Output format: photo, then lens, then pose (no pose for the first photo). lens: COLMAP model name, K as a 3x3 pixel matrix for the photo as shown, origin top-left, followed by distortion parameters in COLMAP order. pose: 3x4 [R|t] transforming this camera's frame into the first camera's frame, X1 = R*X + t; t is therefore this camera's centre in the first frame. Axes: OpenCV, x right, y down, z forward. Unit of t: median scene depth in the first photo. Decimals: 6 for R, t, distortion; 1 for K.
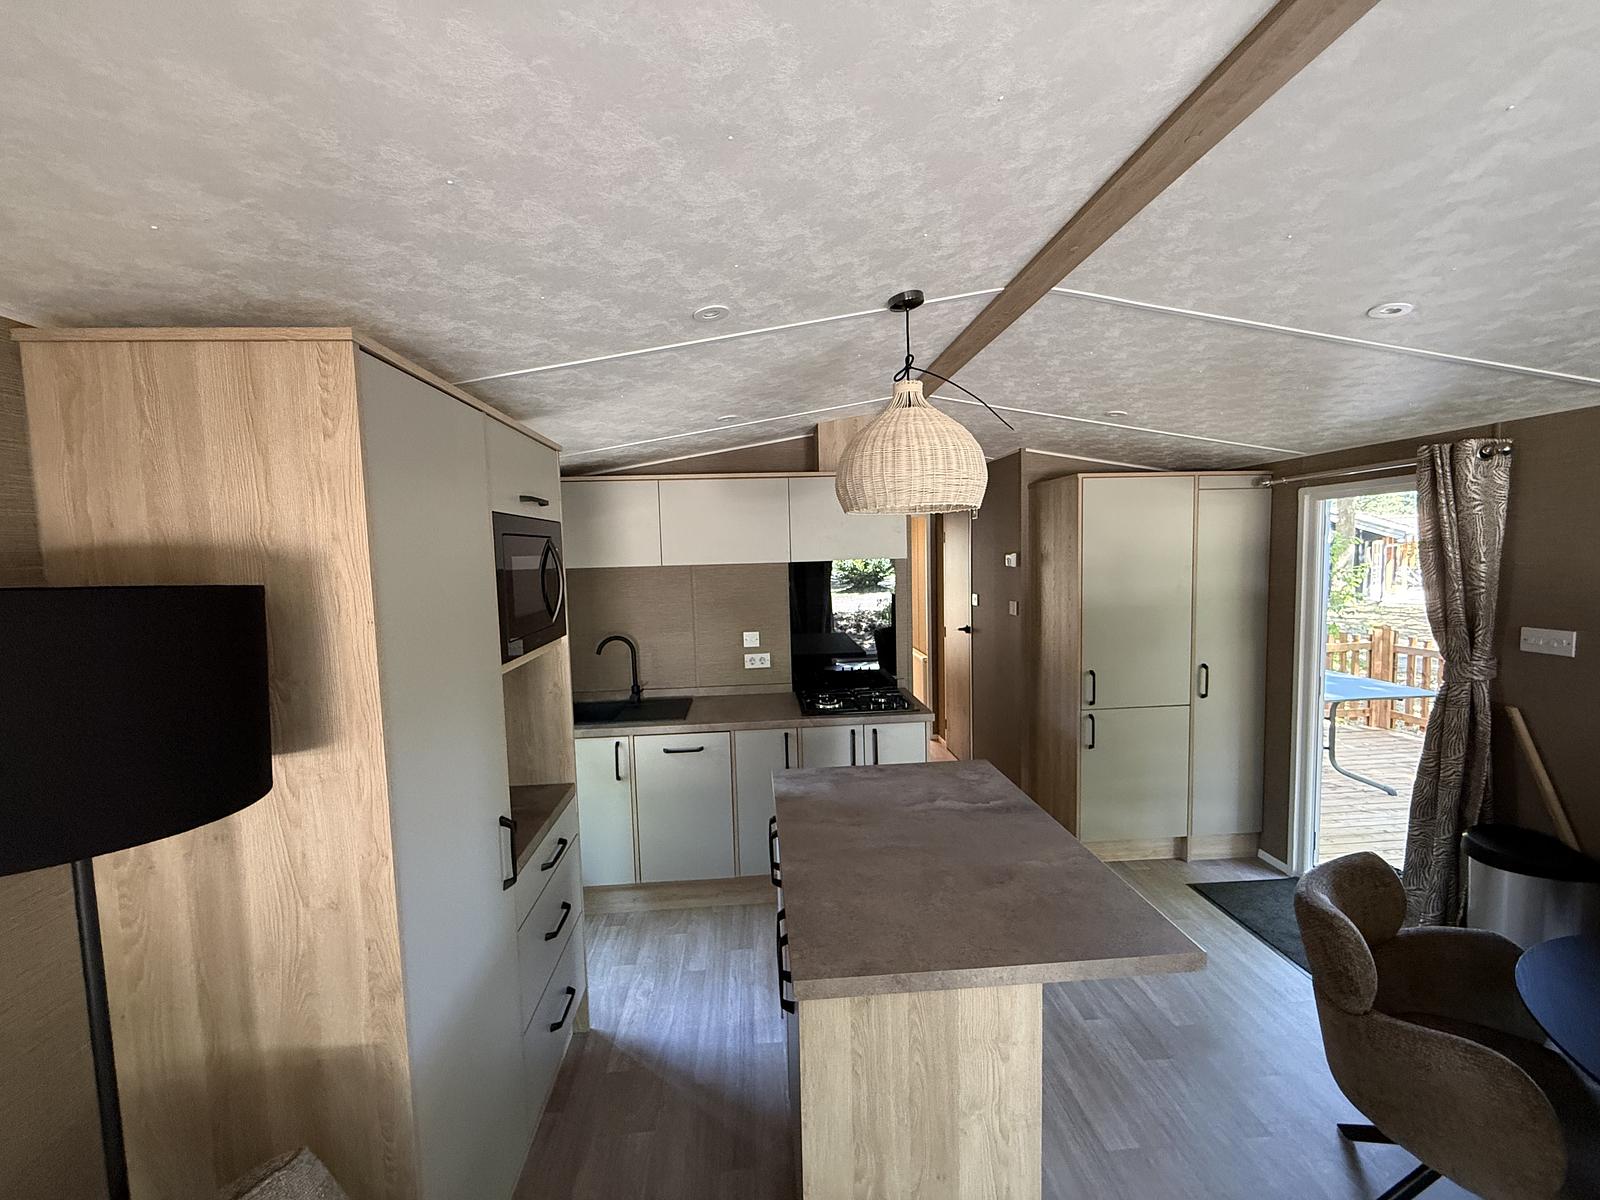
lens RADIAL K [[636.2, 0, 795.2], [0, 636.2, 594.8], [0, 0, 1]] dist [-0.000578, -0.000393]
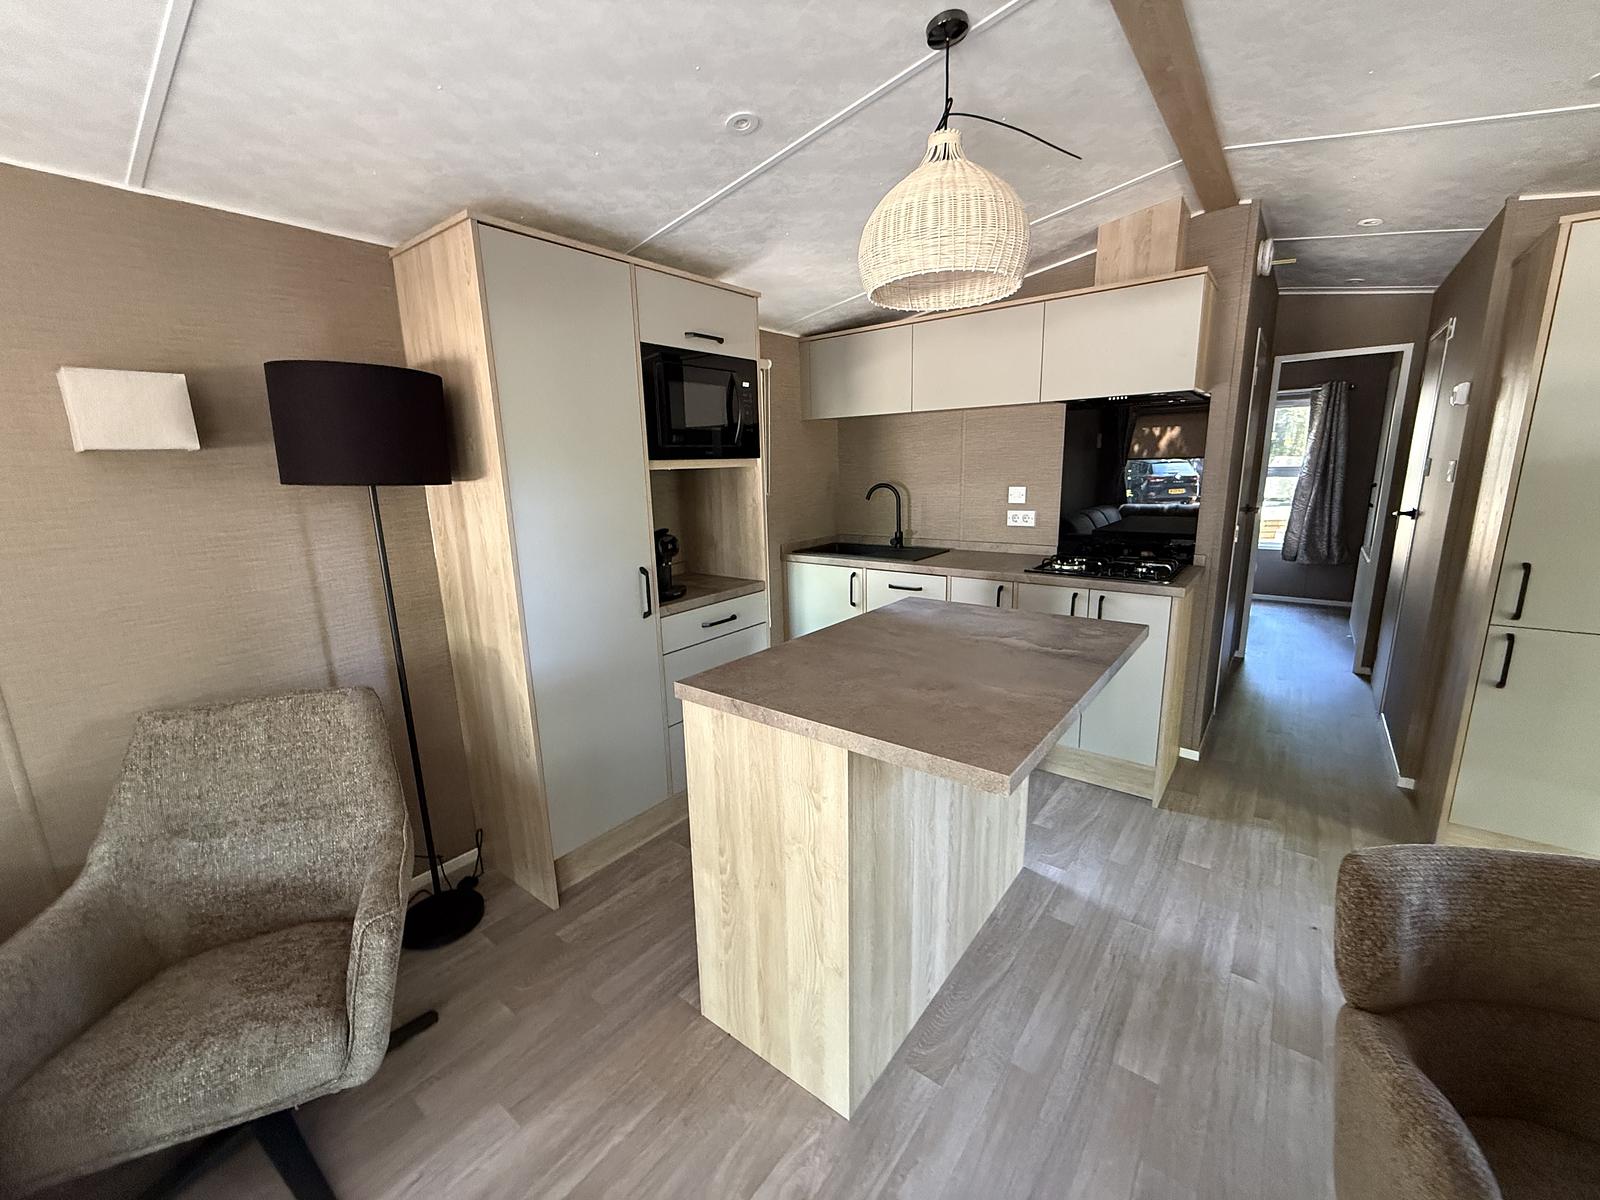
lens RADIAL K [[636.2, 0, 795.2], [0, 636.2, 594.8], [0, 0, 1]] dist [-0.000578, -0.000393]
pose [[0.744399, 0.144040, -0.652014, 0.683651], [-0.039603, 0.984261, 0.172224, 0.142102], [0.666559, -0.102382, 0.738388, 0.162837]]
